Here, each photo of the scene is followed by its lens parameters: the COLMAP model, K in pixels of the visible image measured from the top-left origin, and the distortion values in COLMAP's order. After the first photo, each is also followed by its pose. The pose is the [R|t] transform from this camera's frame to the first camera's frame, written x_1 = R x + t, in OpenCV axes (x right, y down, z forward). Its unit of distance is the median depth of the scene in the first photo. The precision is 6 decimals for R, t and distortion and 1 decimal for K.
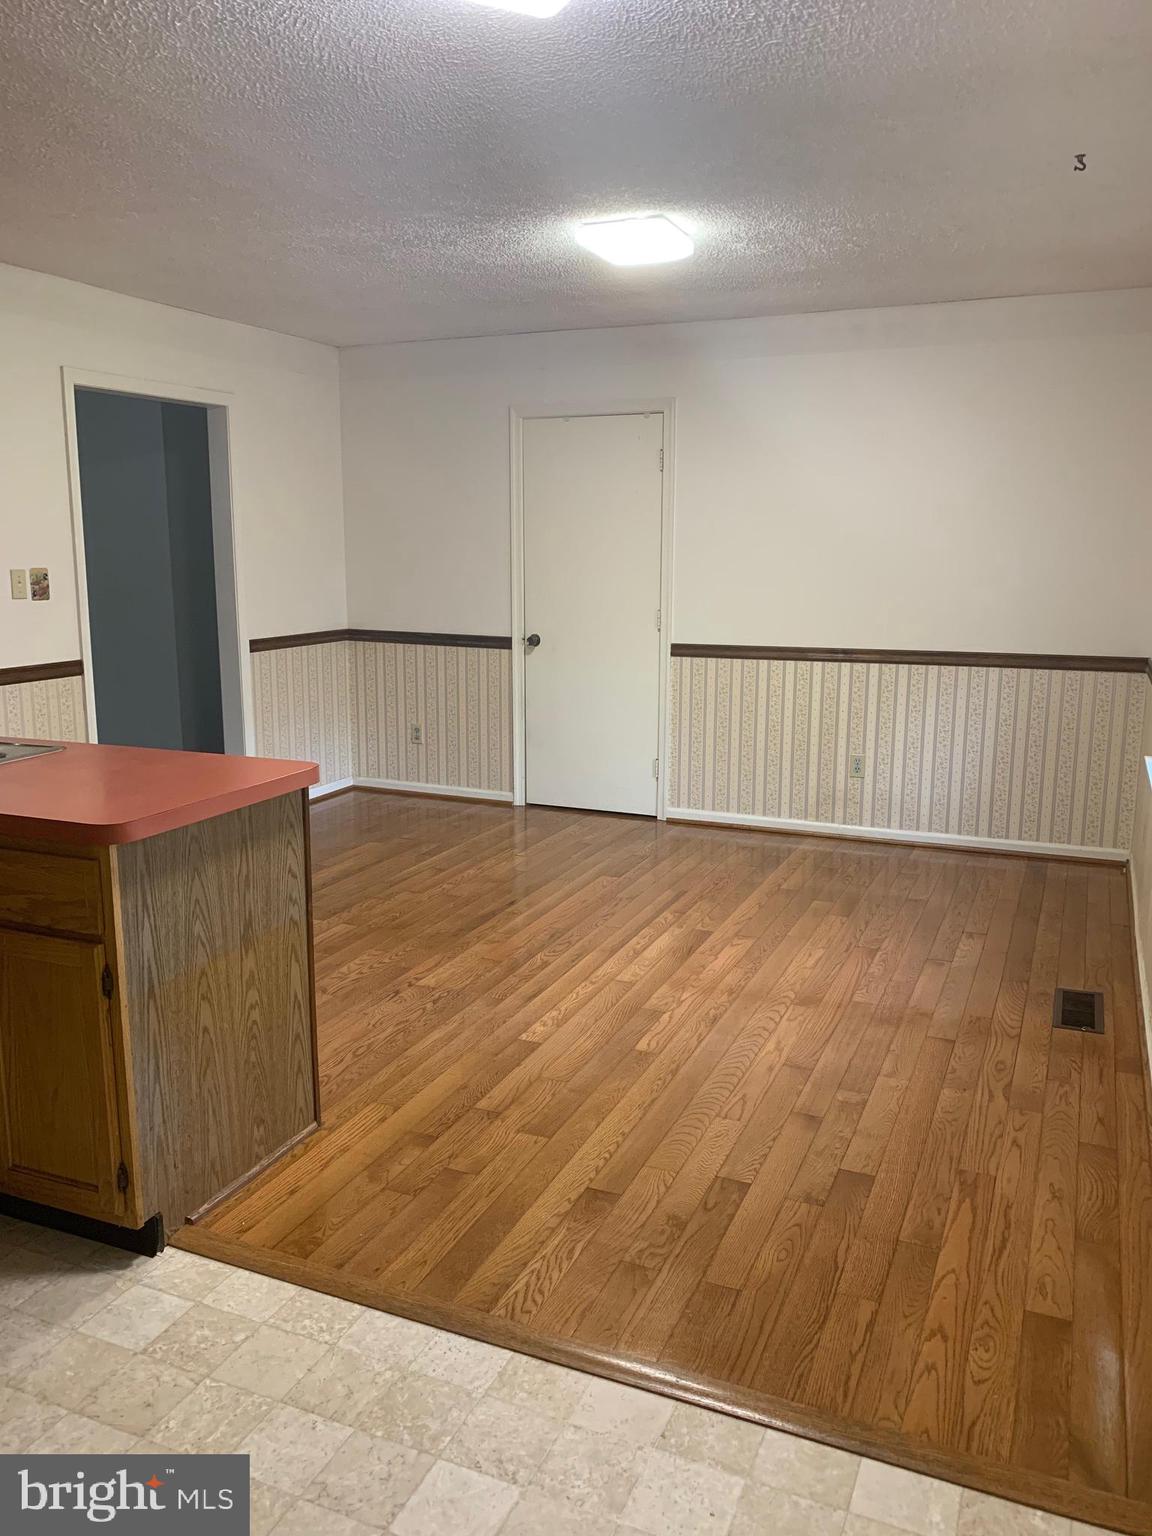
lens RADIAL K [[1180.5, 0, 577.1], [0, 1180.5, 765.2], [0, 0, 1]] dist [0.000686, -0.002210]
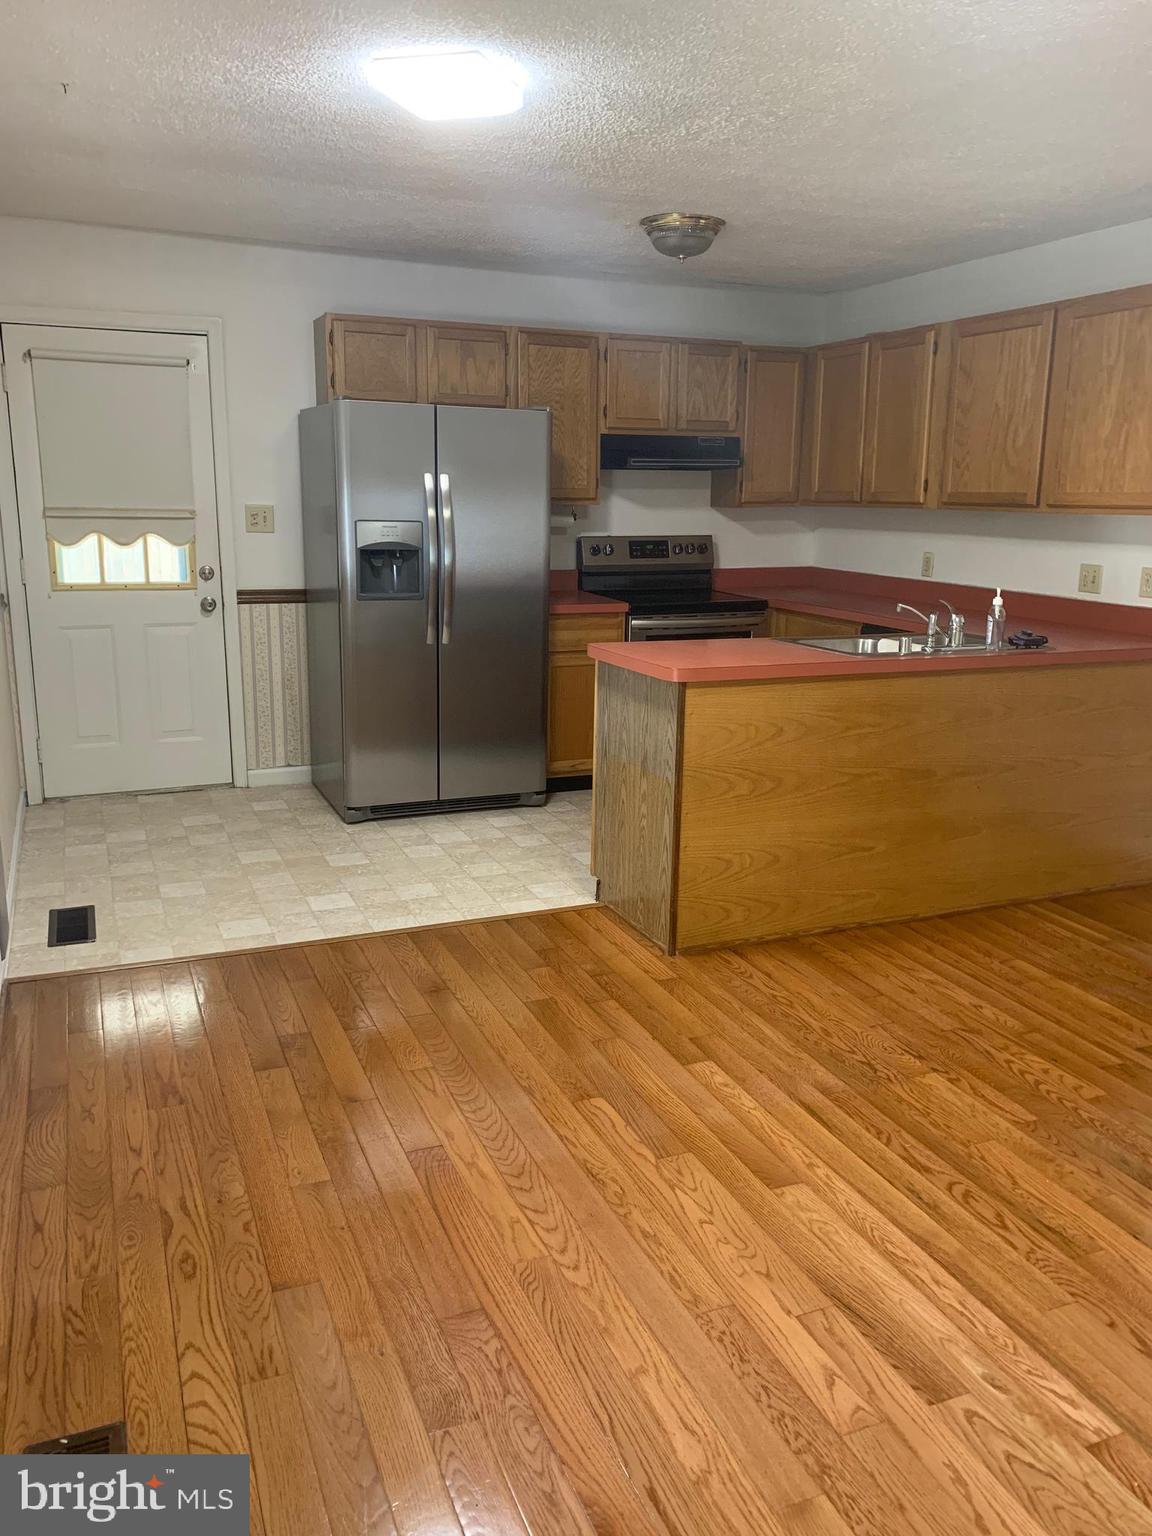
lens RADIAL K [[1180.5, 0, 576.5], [0, 1180.5, 766.4], [0, 0, 1]] dist [0.000686, -0.002210]
pose [[-0.692461, 0.151713, -0.705324, 0.567089], [-0.155172, 0.923439, 0.350972, -0.245501], [0.704571, 0.352481, -0.615904, 1.310689]]
